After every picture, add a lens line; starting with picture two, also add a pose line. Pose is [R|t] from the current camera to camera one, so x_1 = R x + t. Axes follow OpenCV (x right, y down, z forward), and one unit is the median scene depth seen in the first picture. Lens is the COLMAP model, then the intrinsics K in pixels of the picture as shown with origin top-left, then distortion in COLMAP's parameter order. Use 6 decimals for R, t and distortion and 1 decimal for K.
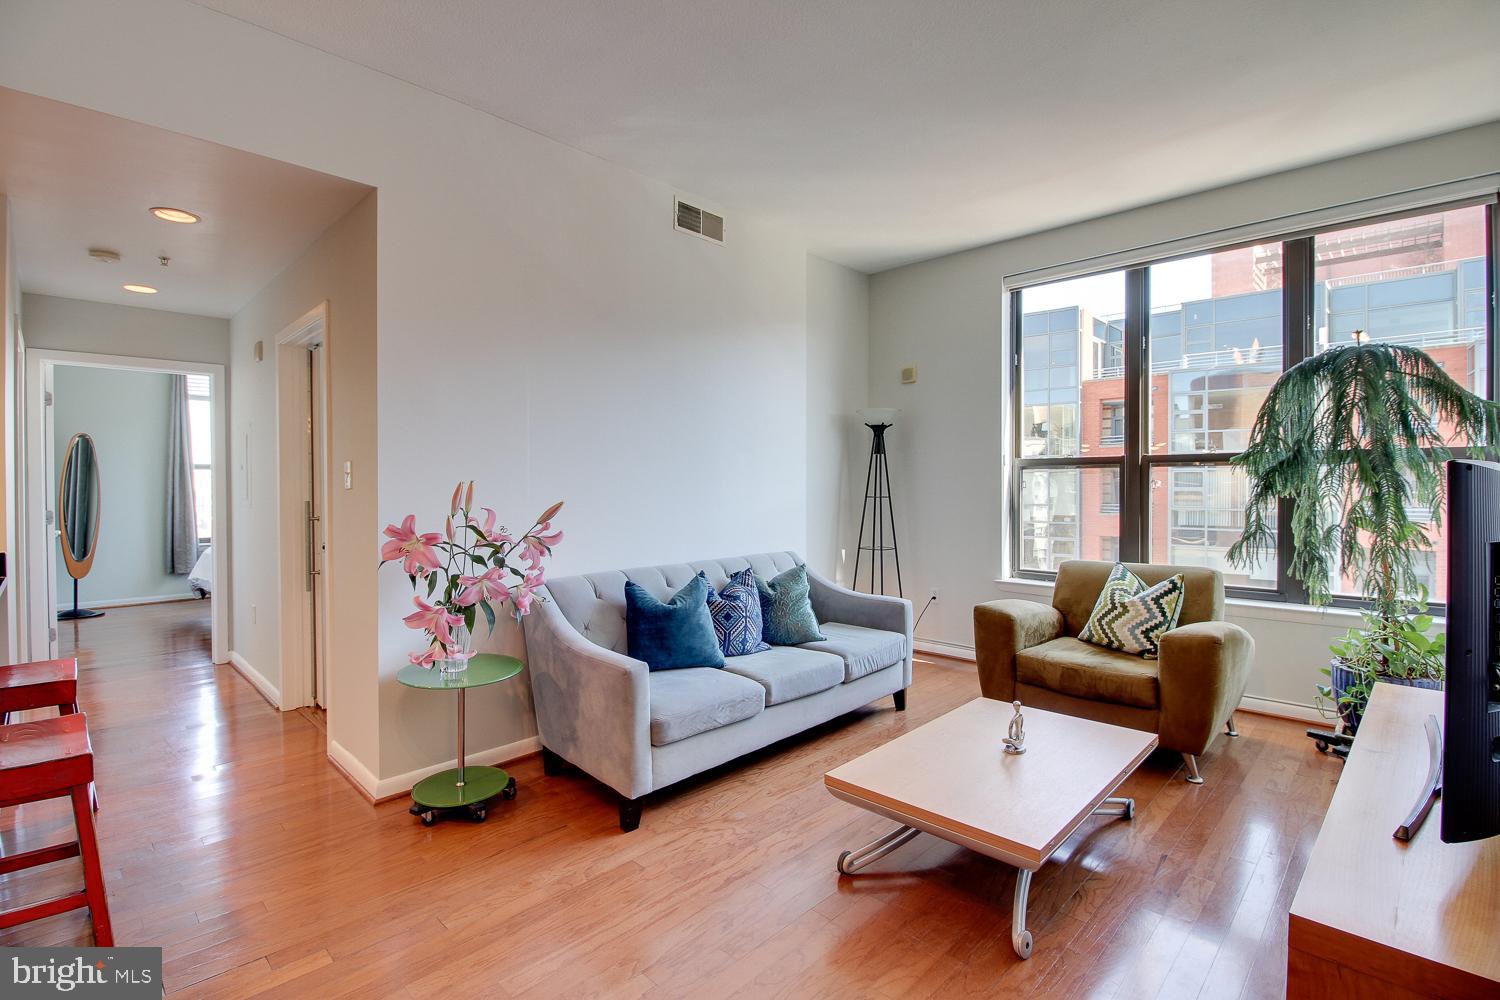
lens RADIAL K [[688.8, 0, 759.0], [0, 688.8, 487.6], [0, 0, 1]] dist [-0.005001, -0.010834]
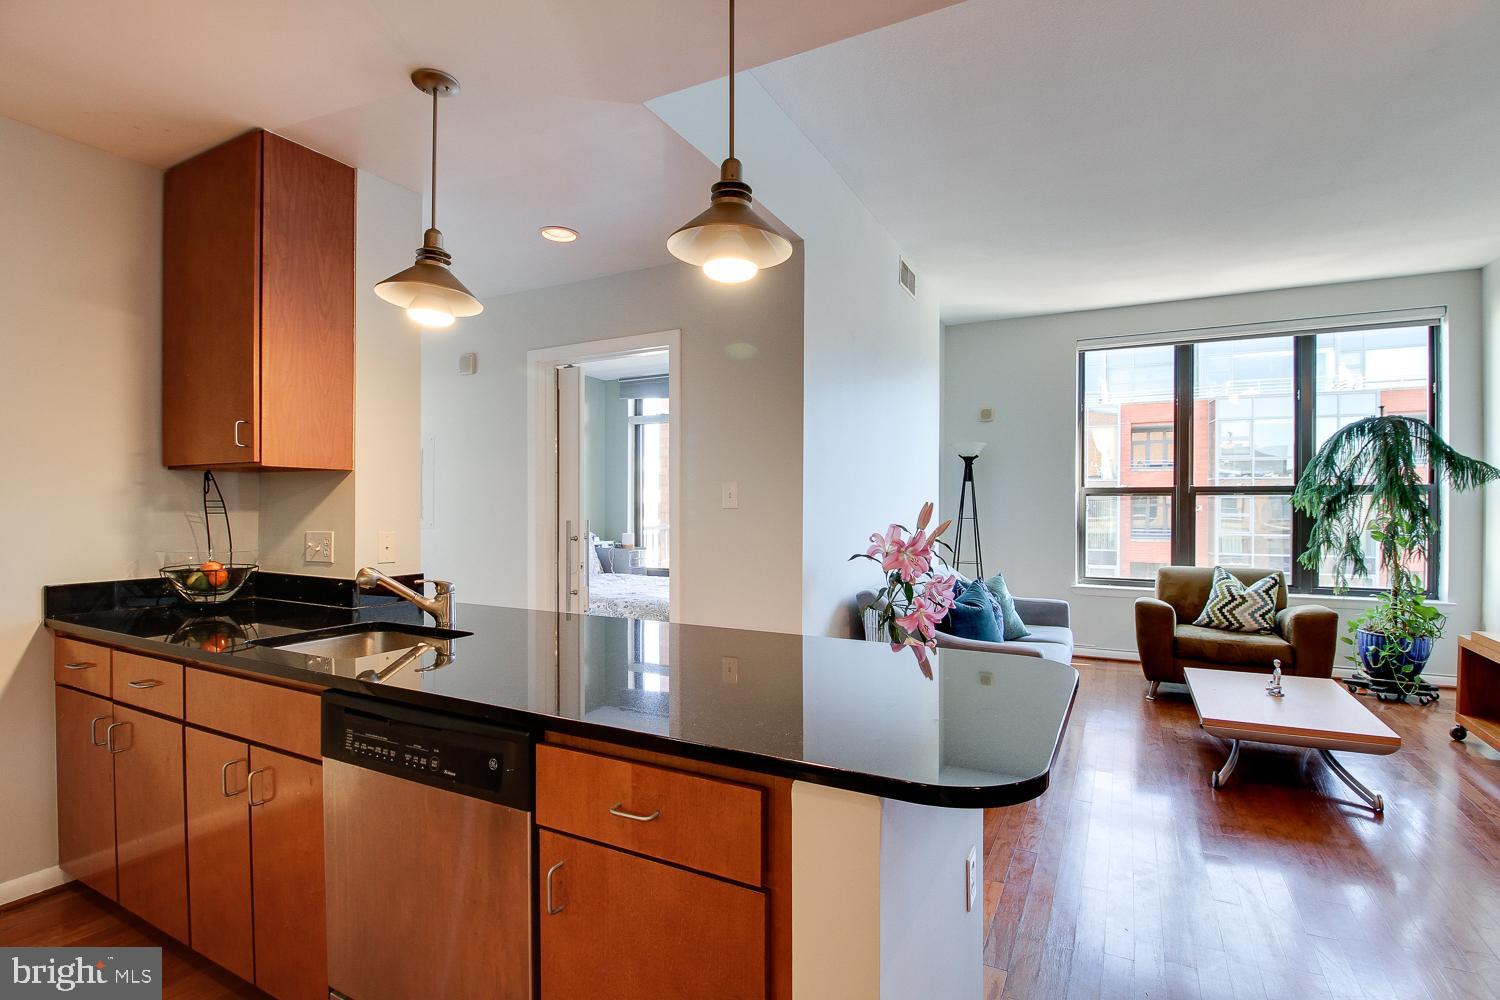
lens RADIAL K [[688.8, 0, 753.3], [0, 688.8, 510.4], [0, 0, 1]] dist [-0.005001, -0.010834]
pose [[0.958502, 0.003688, 0.285062, -0.665274], [-0.003936, 0.999992, 0.000297, 0.001511], [-0.285059, -0.001406, 0.958509, -0.028705]]
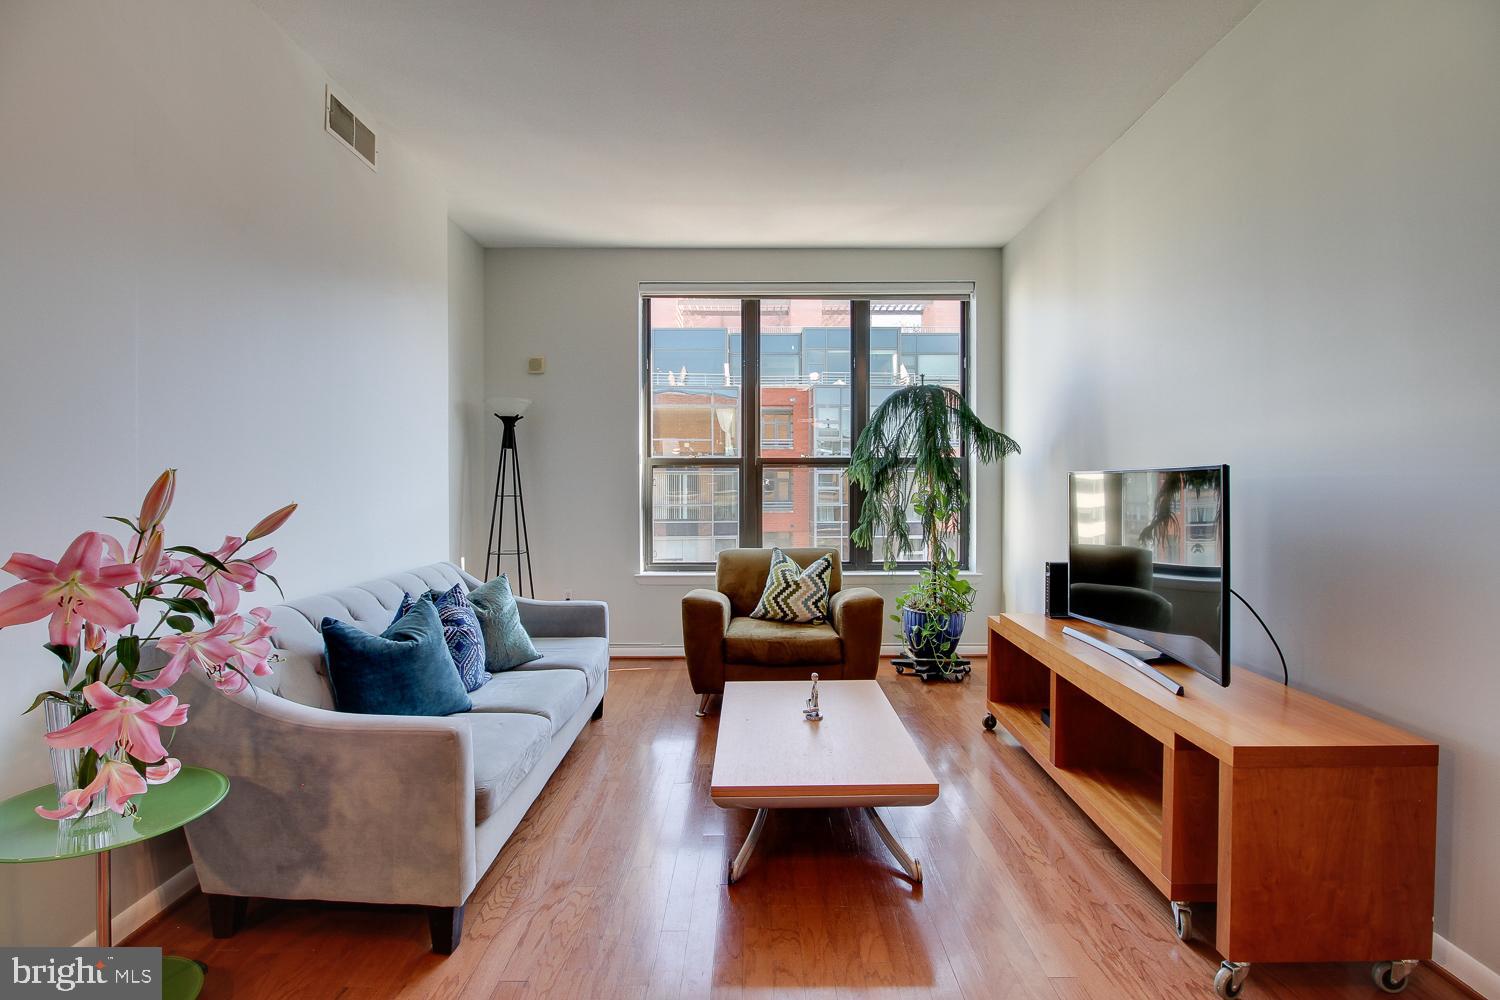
lens RADIAL K [[688.8, 0, 742.4], [0, 688.8, 488.1], [0, 0, 1]] dist [-0.005001, -0.010834]
pose [[0.718840, -0.002512, 0.695171, -0.307177], [0.001836, 0.999997, 0.001715, 0.003517], [-0.695173, 0.000044, 0.718843, 0.170367]]
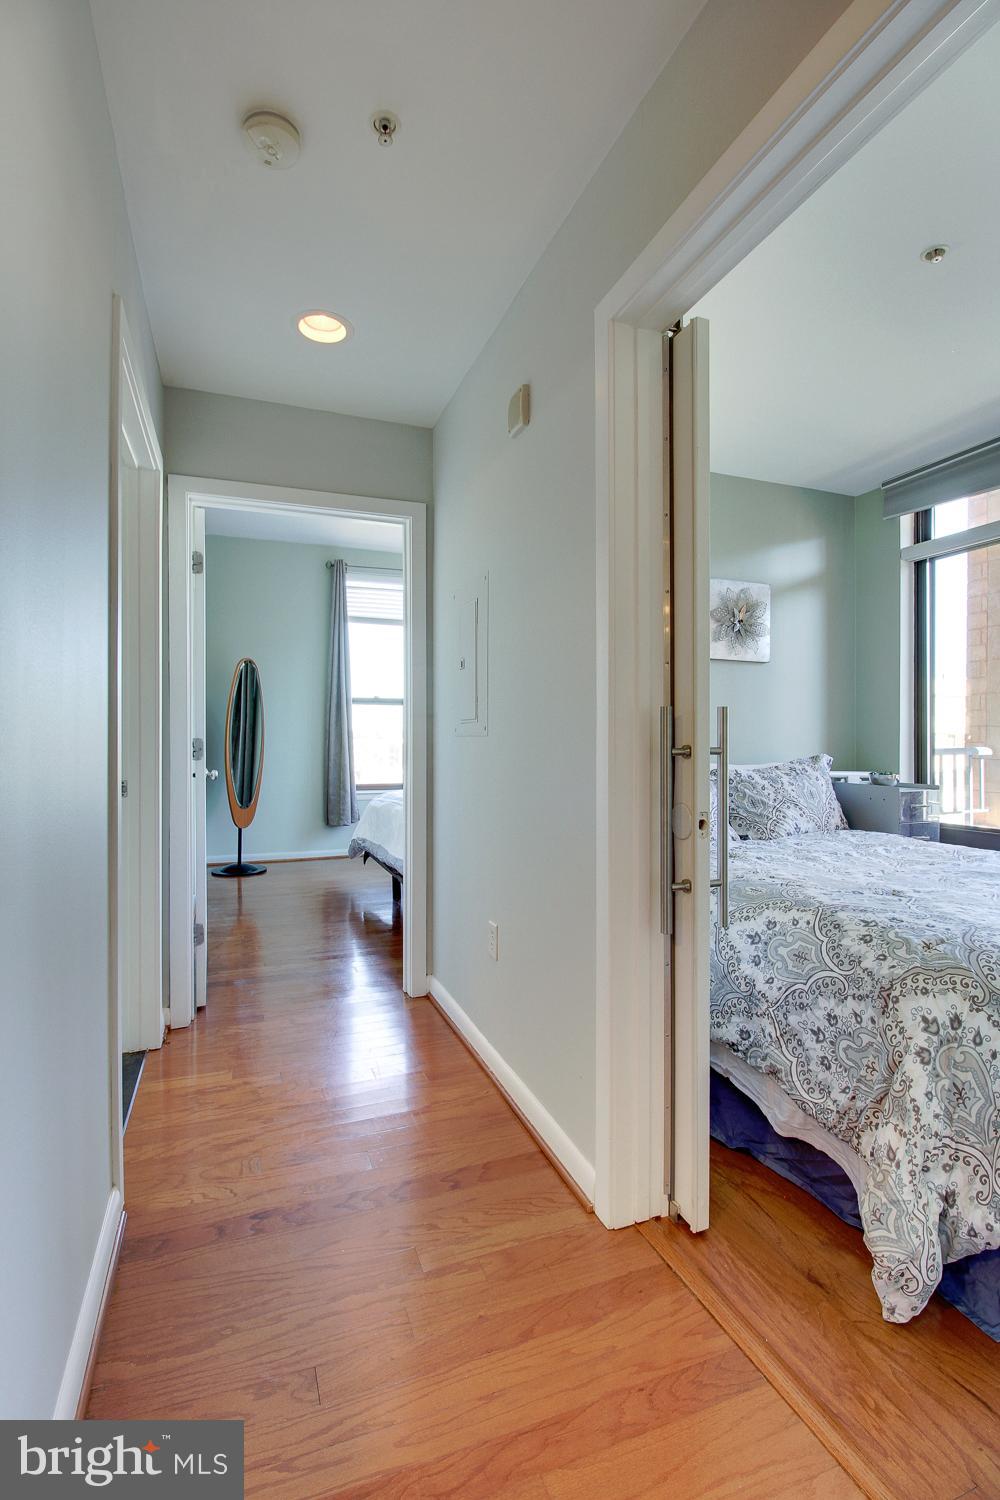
lens RADIAL K [[688.8, 0, 495.3], [0, 688.8, 739.0], [0, 0, 1]] dist [-0.005001, -0.010834]
pose [[0.901479, 0.003890, -0.432805, -0.572236], [-0.006119, 0.999974, -0.003758, 0.038989], [0.432779, 0.006036, 0.901480, 0.593756]]
